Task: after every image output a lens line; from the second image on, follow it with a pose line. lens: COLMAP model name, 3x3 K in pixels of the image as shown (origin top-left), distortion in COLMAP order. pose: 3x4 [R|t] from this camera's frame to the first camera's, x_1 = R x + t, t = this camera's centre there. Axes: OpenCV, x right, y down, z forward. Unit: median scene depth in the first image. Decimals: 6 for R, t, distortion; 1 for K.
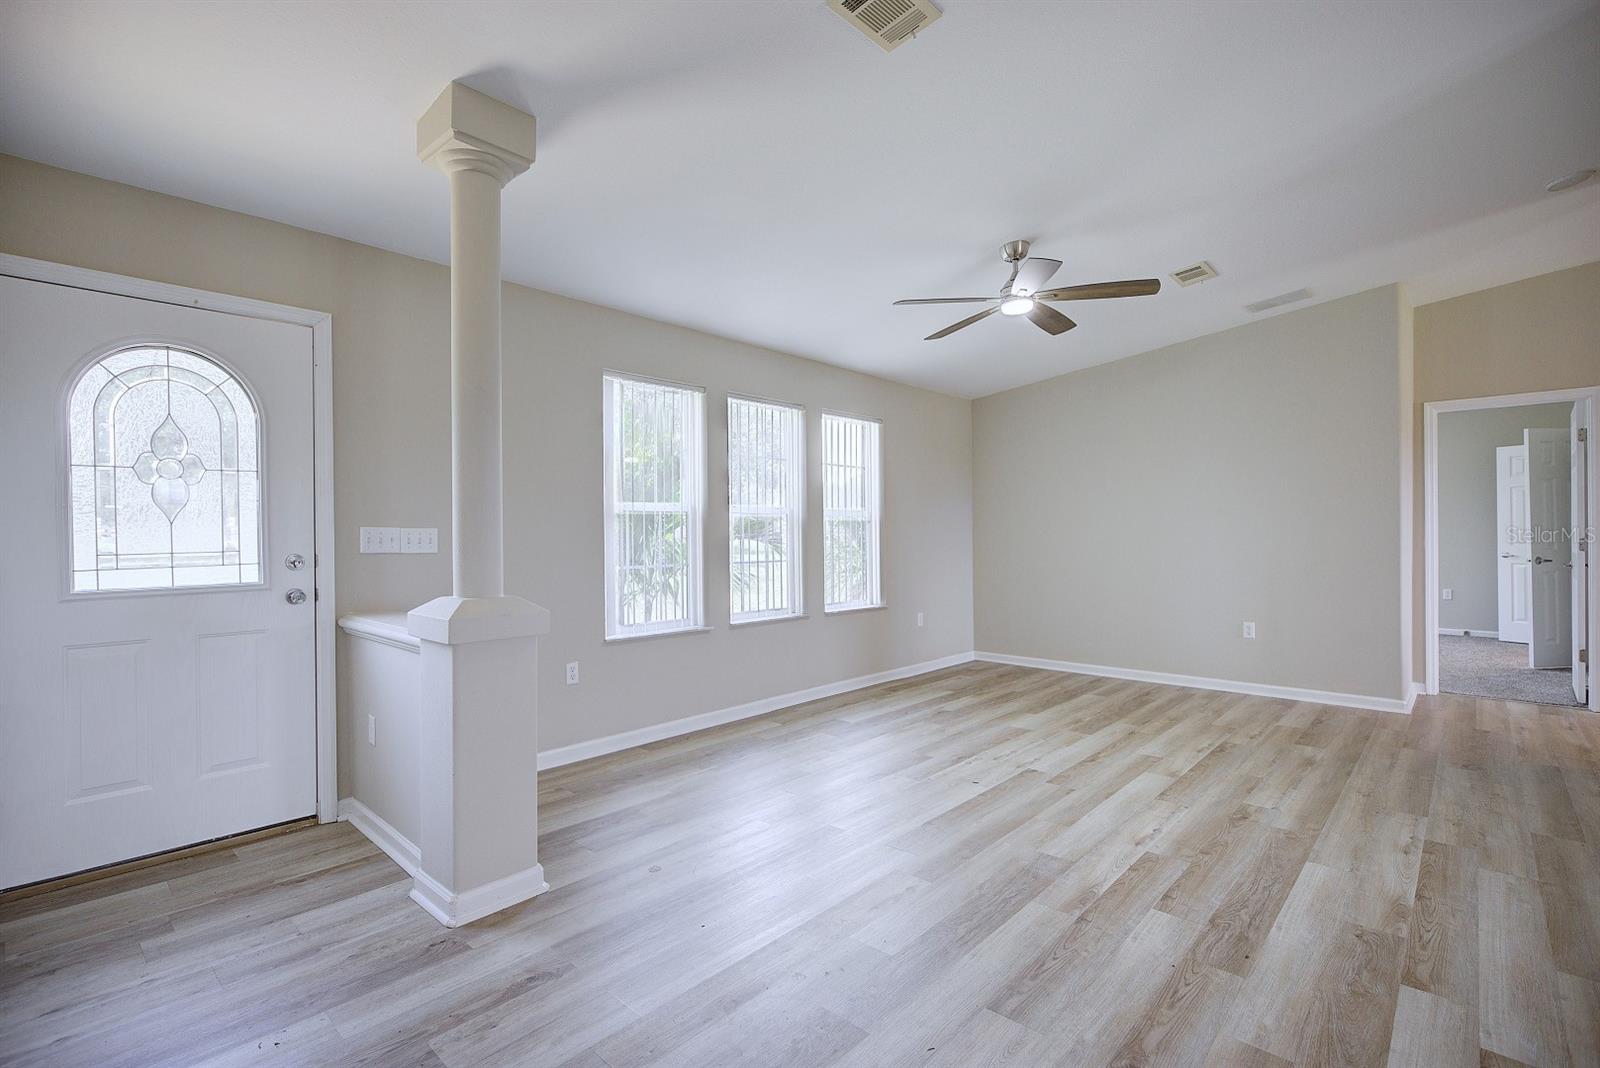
lens RADIAL K [[738.9, 0, 790.6], [0, 738.9, 536.8], [0, 0, 1]] dist [-0.006091, 0.002623]
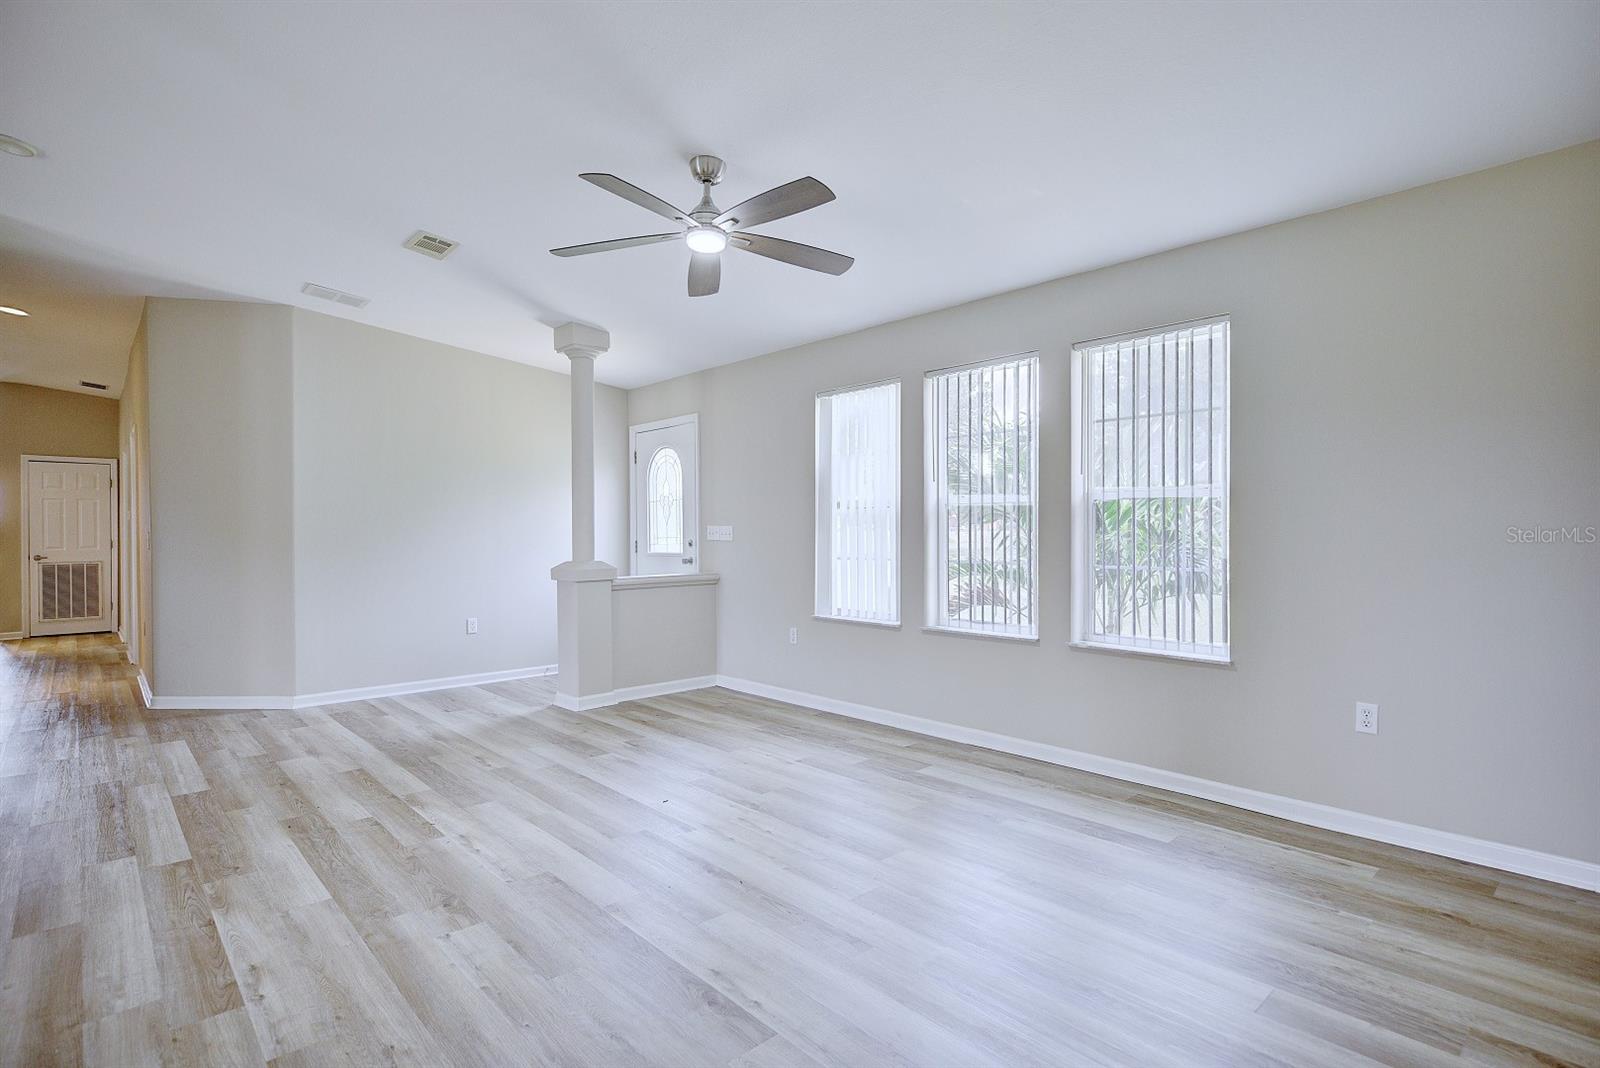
lens RADIAL K [[779.0, 0, 785.0], [0, 779.0, 531.6], [0, 0, 1]] dist [-0.011932, 0.003394]
pose [[-0.082027, 0.005186, -0.996617, 1.451609], [0.003558, 0.999982, 0.004910, -0.008305], [0.996624, -0.003143, -0.082044, 1.483577]]
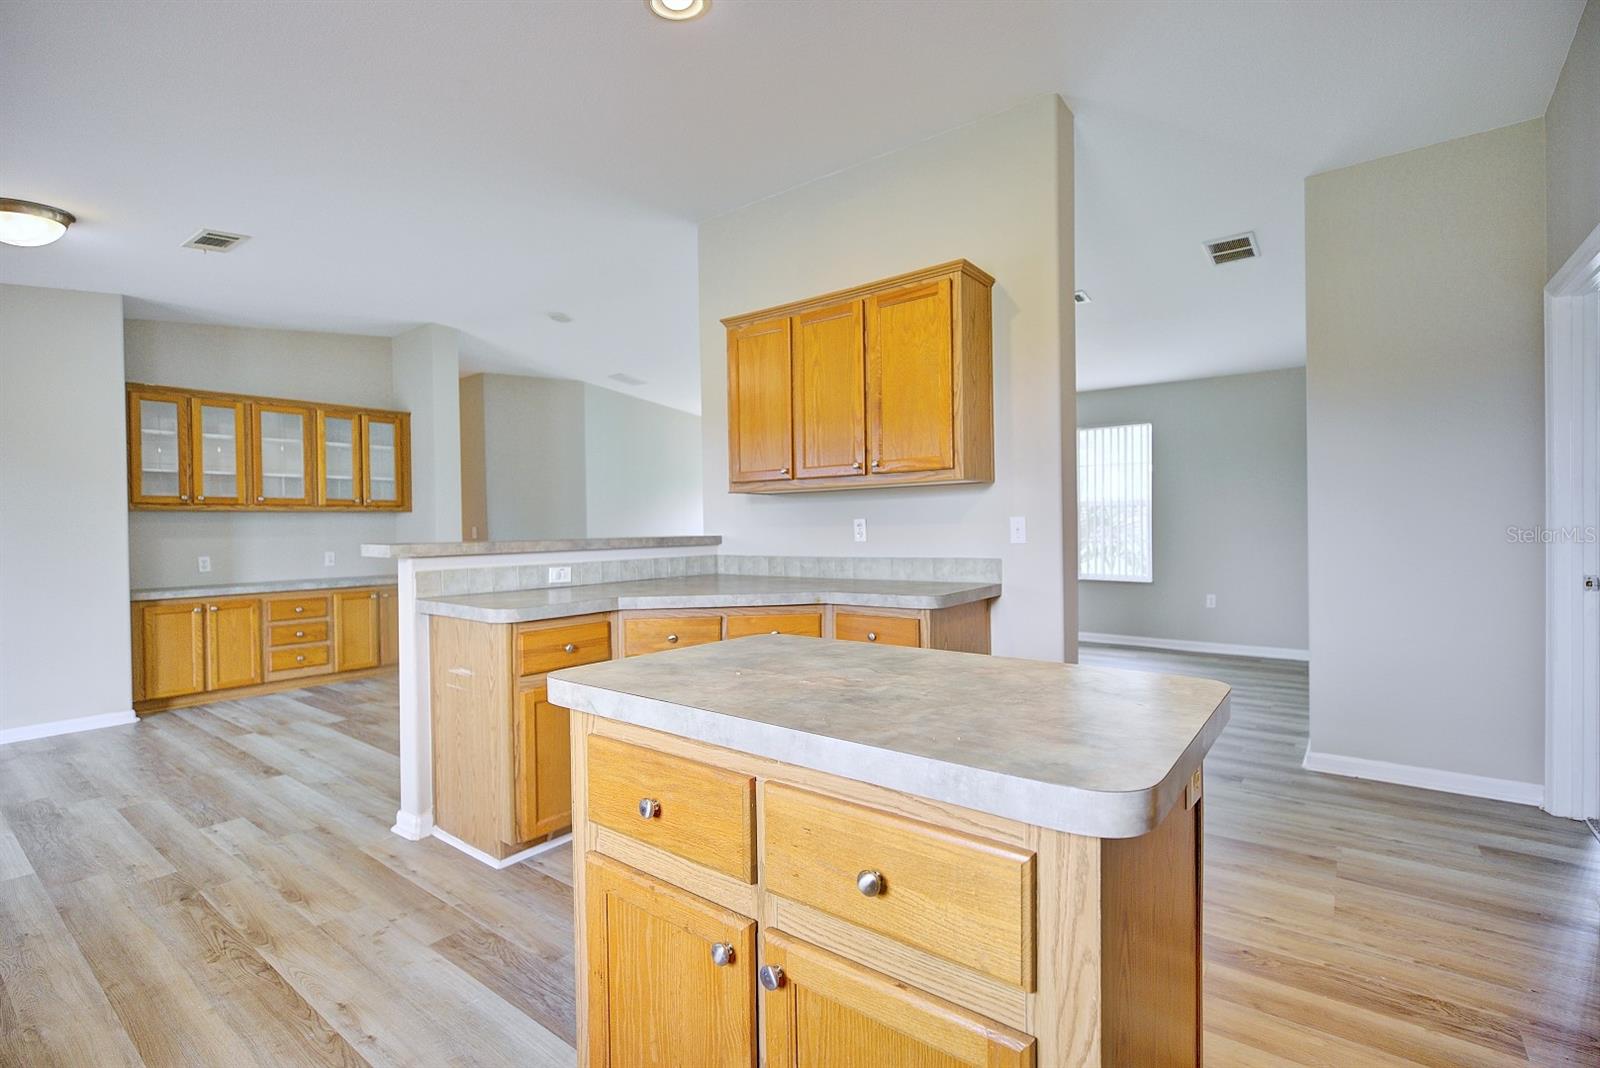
lens RADIAL K [[738.9, 0, 793.0], [0, 738.9, 529.7], [0, 0, 1]] dist [-0.006091, 0.002623]
pose [[0.096558, 0.012381, -0.995250, 2.500435], [0.012945, 0.999822, 0.013694, -0.021136], [0.995243, -0.014205, 0.096380, 0.668944]]
